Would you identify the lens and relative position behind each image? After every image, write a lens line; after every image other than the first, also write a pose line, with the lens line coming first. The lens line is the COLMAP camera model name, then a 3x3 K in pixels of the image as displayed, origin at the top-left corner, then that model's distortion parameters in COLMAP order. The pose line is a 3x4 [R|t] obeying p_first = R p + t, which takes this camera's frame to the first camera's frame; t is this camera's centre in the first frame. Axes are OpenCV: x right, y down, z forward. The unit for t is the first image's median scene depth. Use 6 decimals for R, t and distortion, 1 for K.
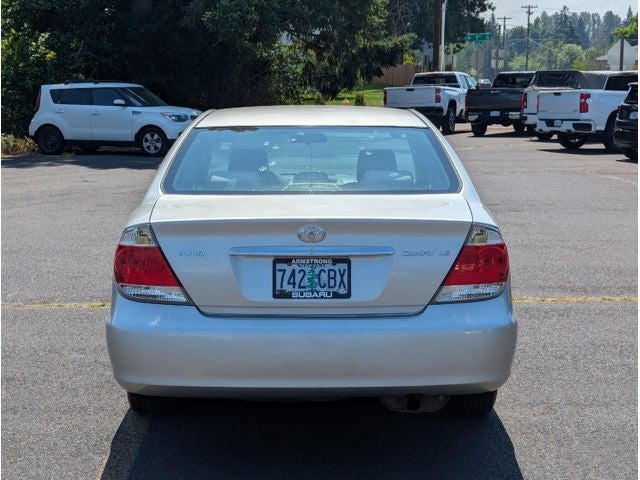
lens RADIAL K [[1131.6, 0, 320.0], [0, 1131.6, 240.0], [0, 0, 1]] dist [0.033766, 0.074959]
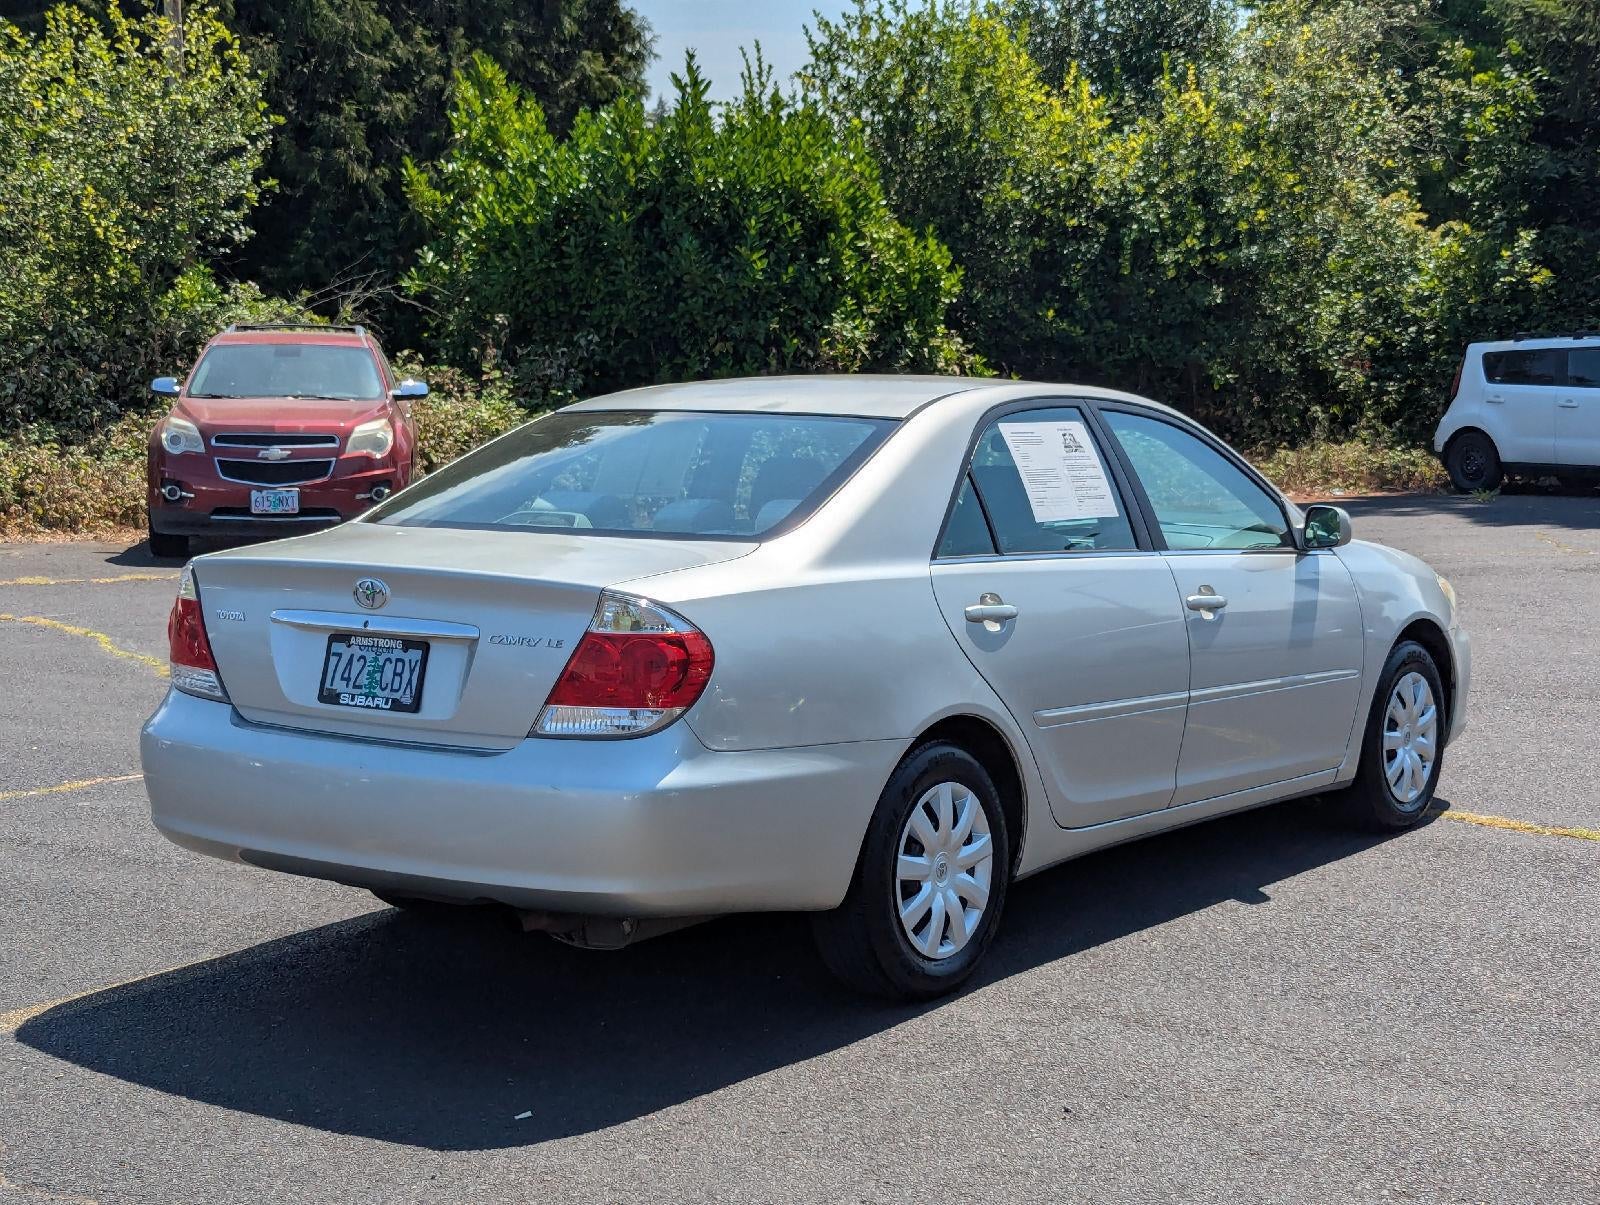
lens RADIAL K [[2508.4, 0, 800.0], [0, 2508.4, 602.5], [0, 0, 1]] dist [0.021234, 0.063176]
pose [[0.806625, 0.056171, -0.588388, 0.895873], [-0.076228, 0.997047, -0.009317, -0.005328], [0.586128, 0.052367, 0.808525, 0.112678]]
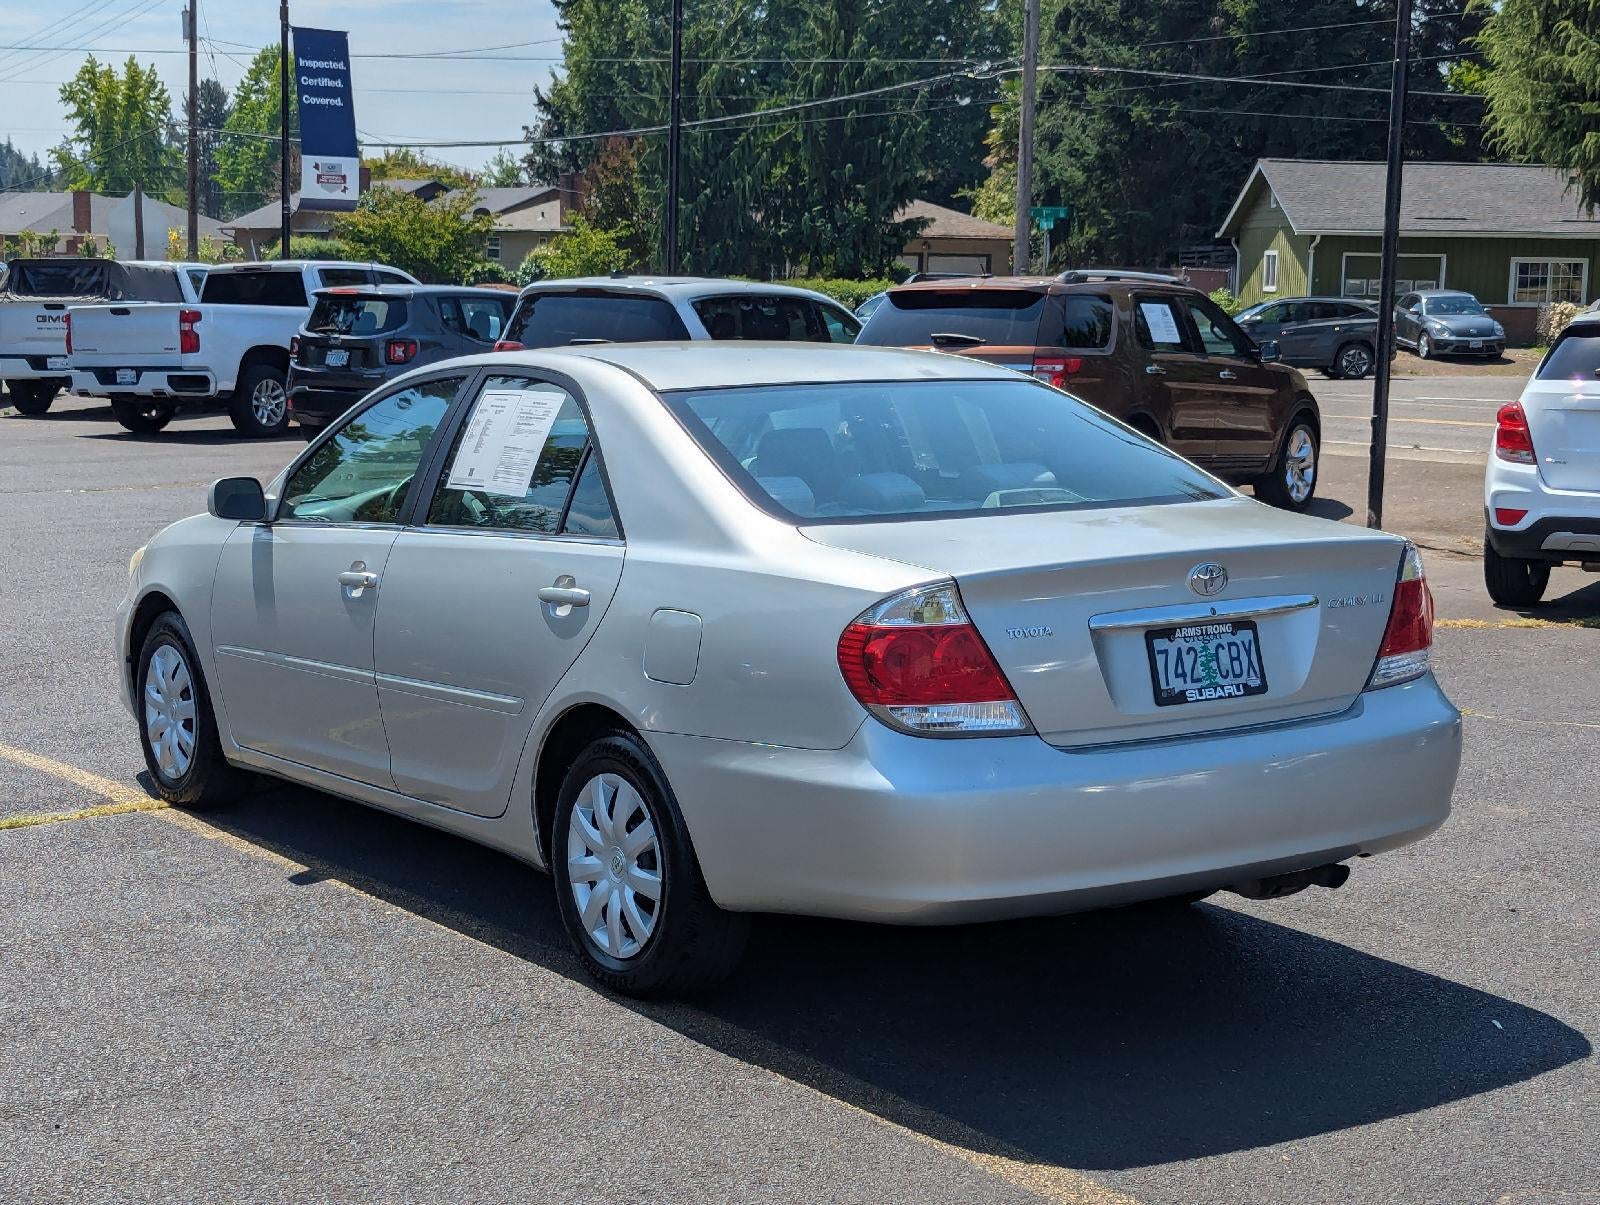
lens RADIAL K [[2508.4, 0, 800.0], [0, 2508.4, 602.5], [0, 0, 1]] dist [0.021234, 0.063176]
pose [[0.831382, -0.067422, 0.551596, -0.814330], [0.074234, 0.997191, 0.010000, -0.020108], [-0.550721, 0.032633, 0.834051, 0.119859]]
